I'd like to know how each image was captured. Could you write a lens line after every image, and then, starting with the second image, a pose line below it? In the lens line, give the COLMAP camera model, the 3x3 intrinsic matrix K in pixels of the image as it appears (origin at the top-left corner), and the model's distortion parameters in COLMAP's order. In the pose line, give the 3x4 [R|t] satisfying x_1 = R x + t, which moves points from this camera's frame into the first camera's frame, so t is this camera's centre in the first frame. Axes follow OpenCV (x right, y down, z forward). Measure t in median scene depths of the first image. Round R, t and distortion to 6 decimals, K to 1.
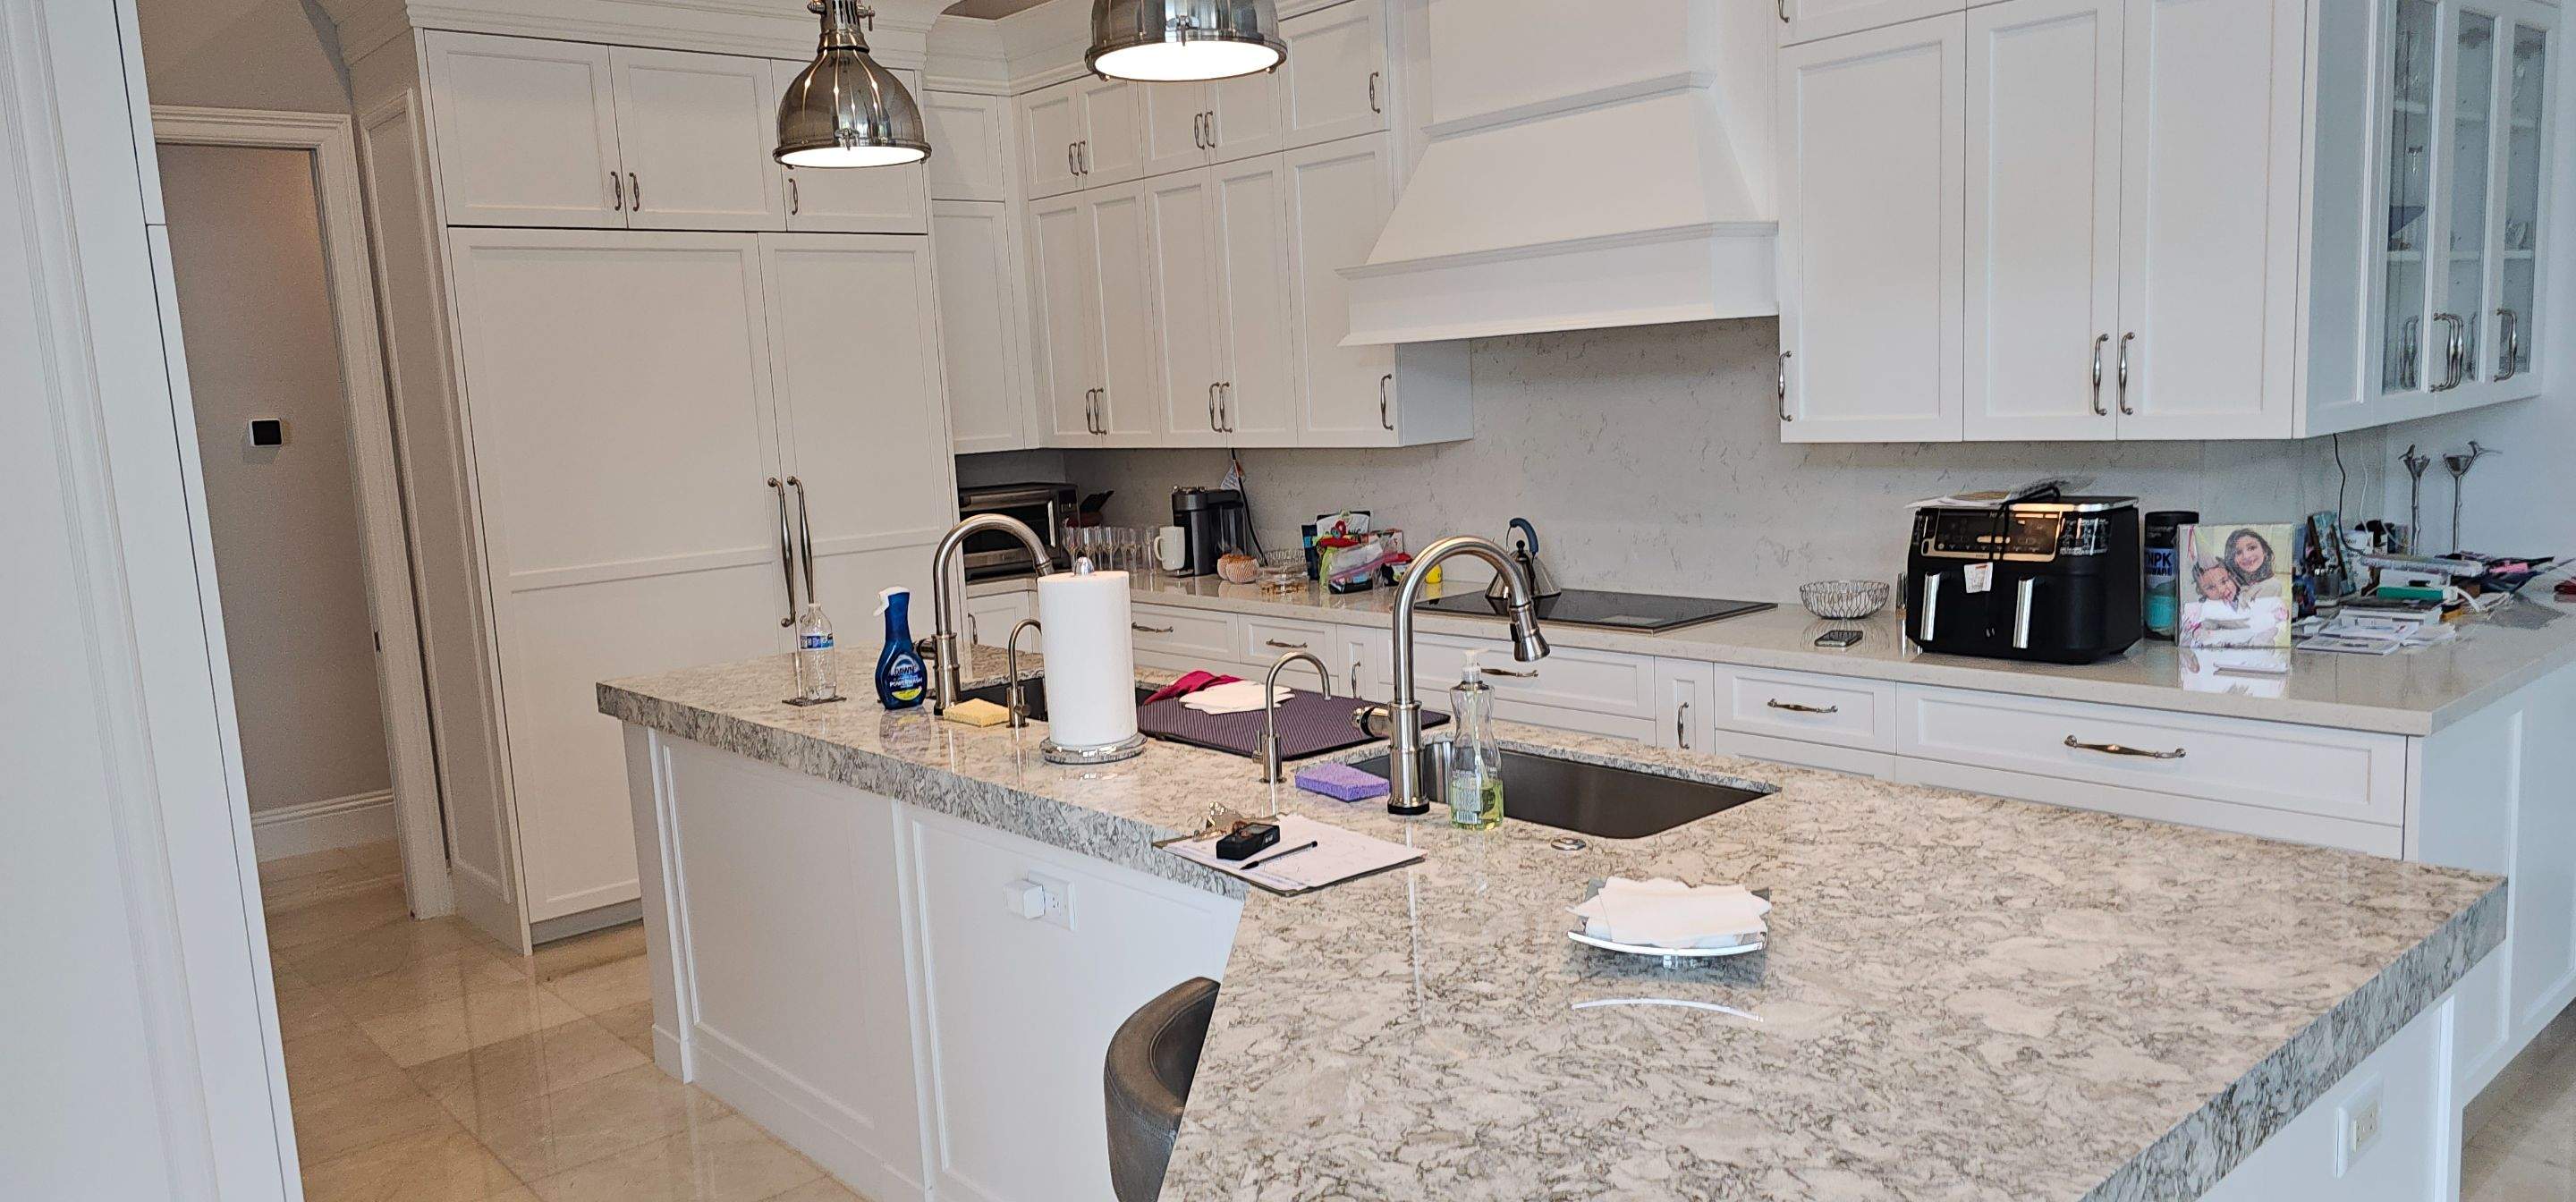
lens RADIAL K [[1719.8, 0, 1276.7], [0, 1719.8, 615.8], [0, 0, 1]] dist [0.074129, -0.079855]
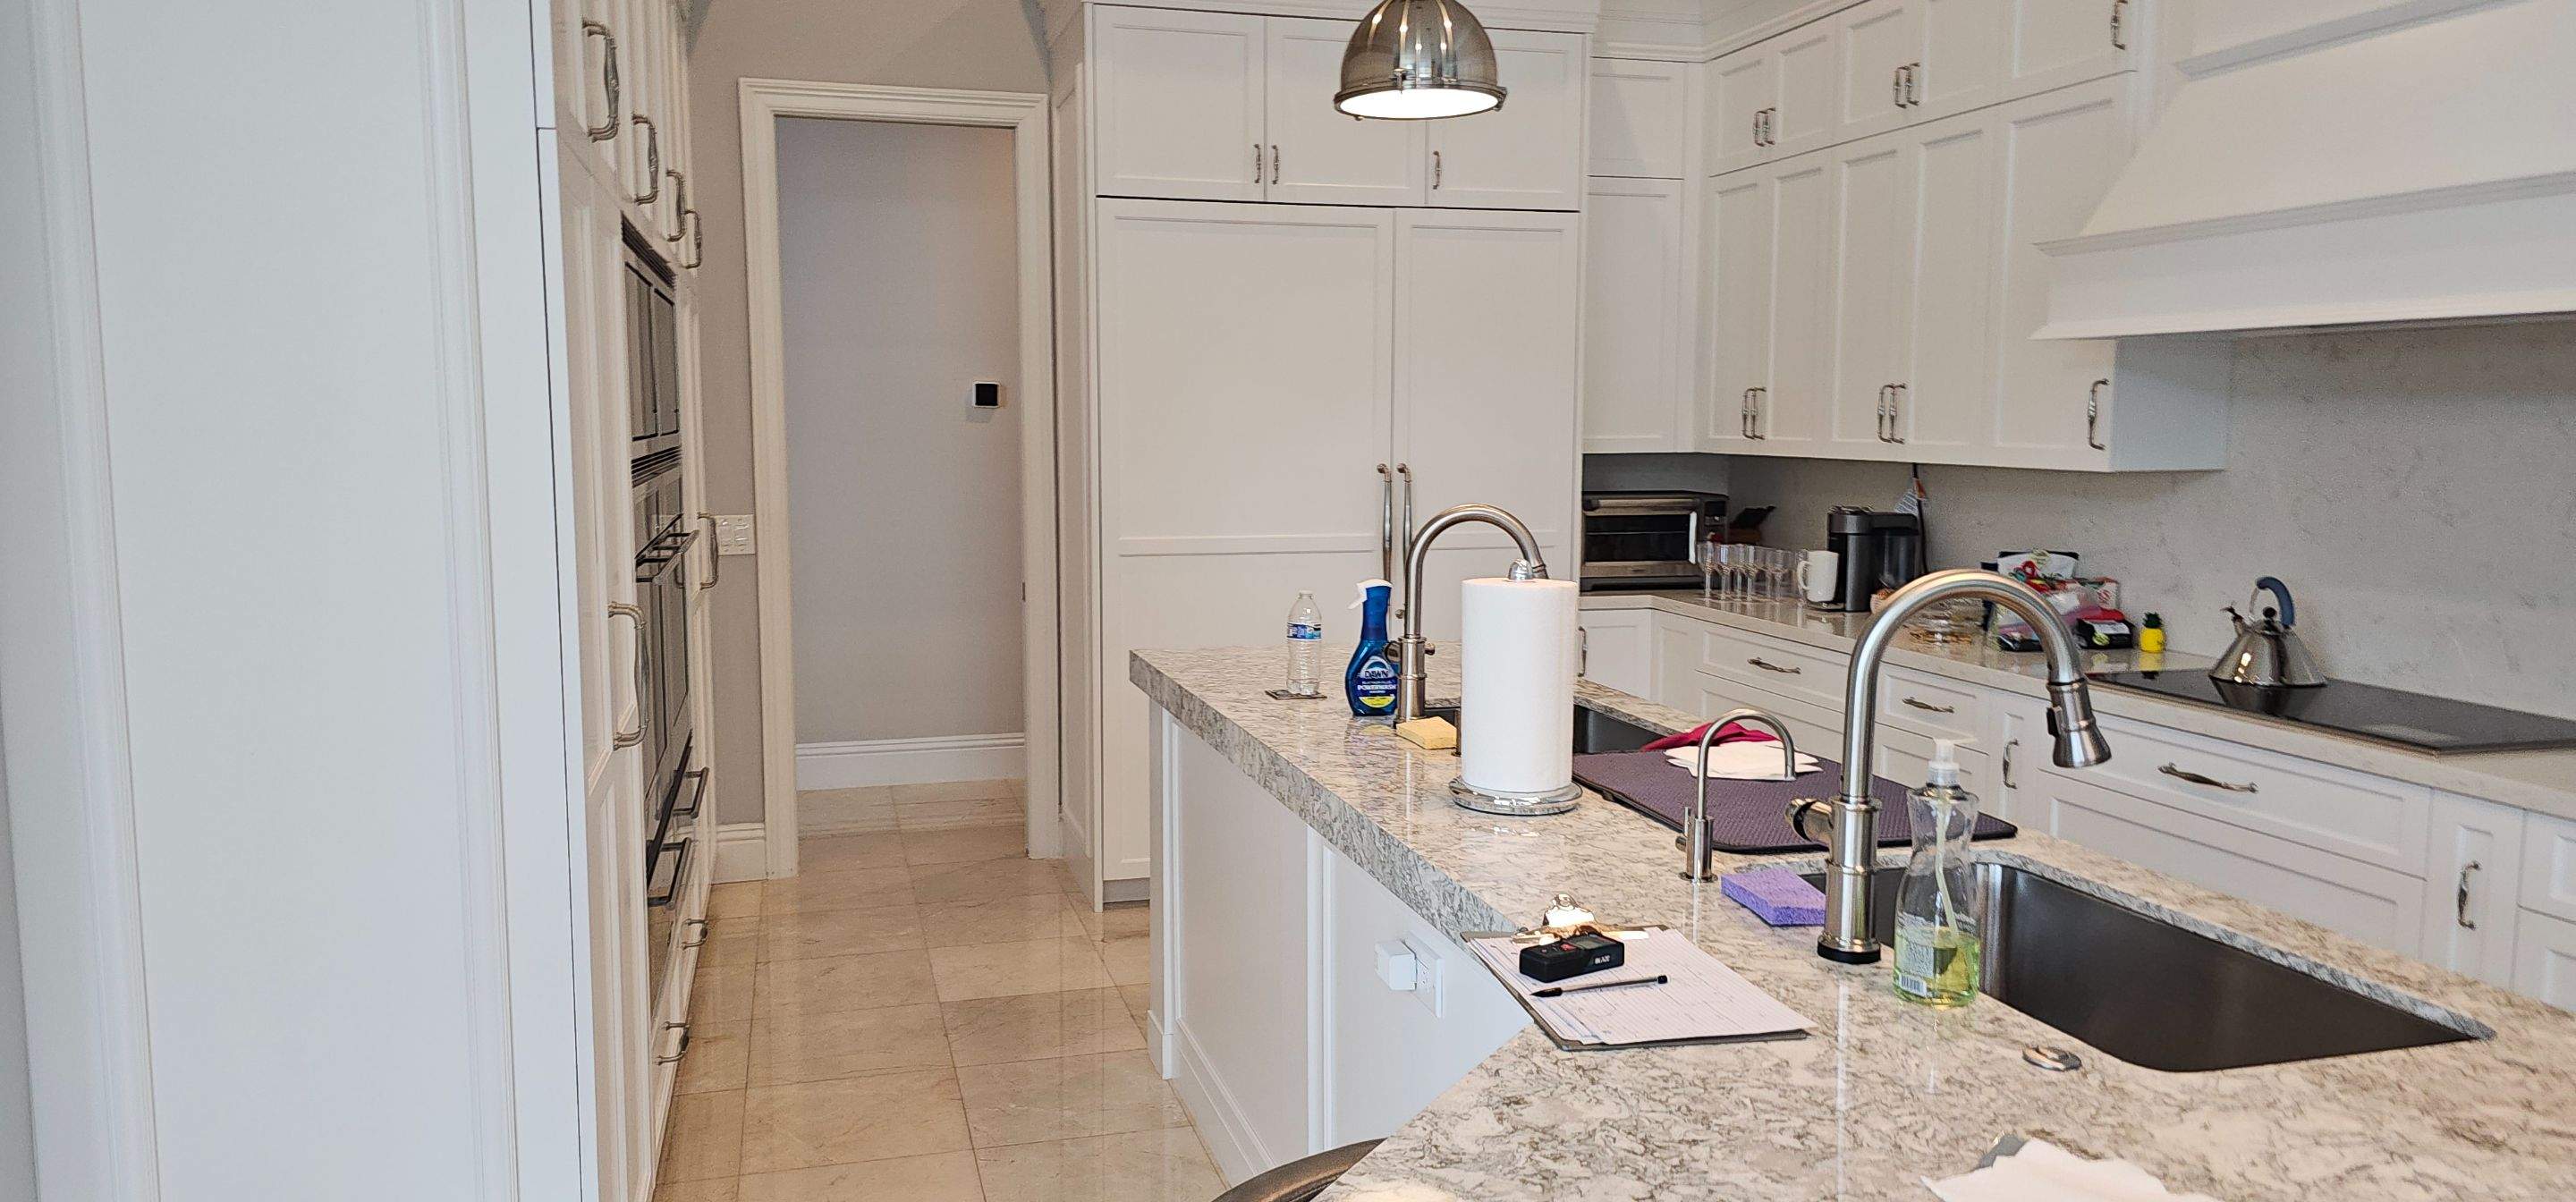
lens RADIAL K [[1719.8, 0, 1272.3], [0, 1719.8, 597.2], [0, 0, 1]] dist [0.074129, -0.079855]
pose [[0.898341, 0.101416, -0.427431, 0.094817], [-0.109767, 0.993944, 0.005131, -0.005468], [0.425363, 0.042309, 0.904033, 0.159458]]
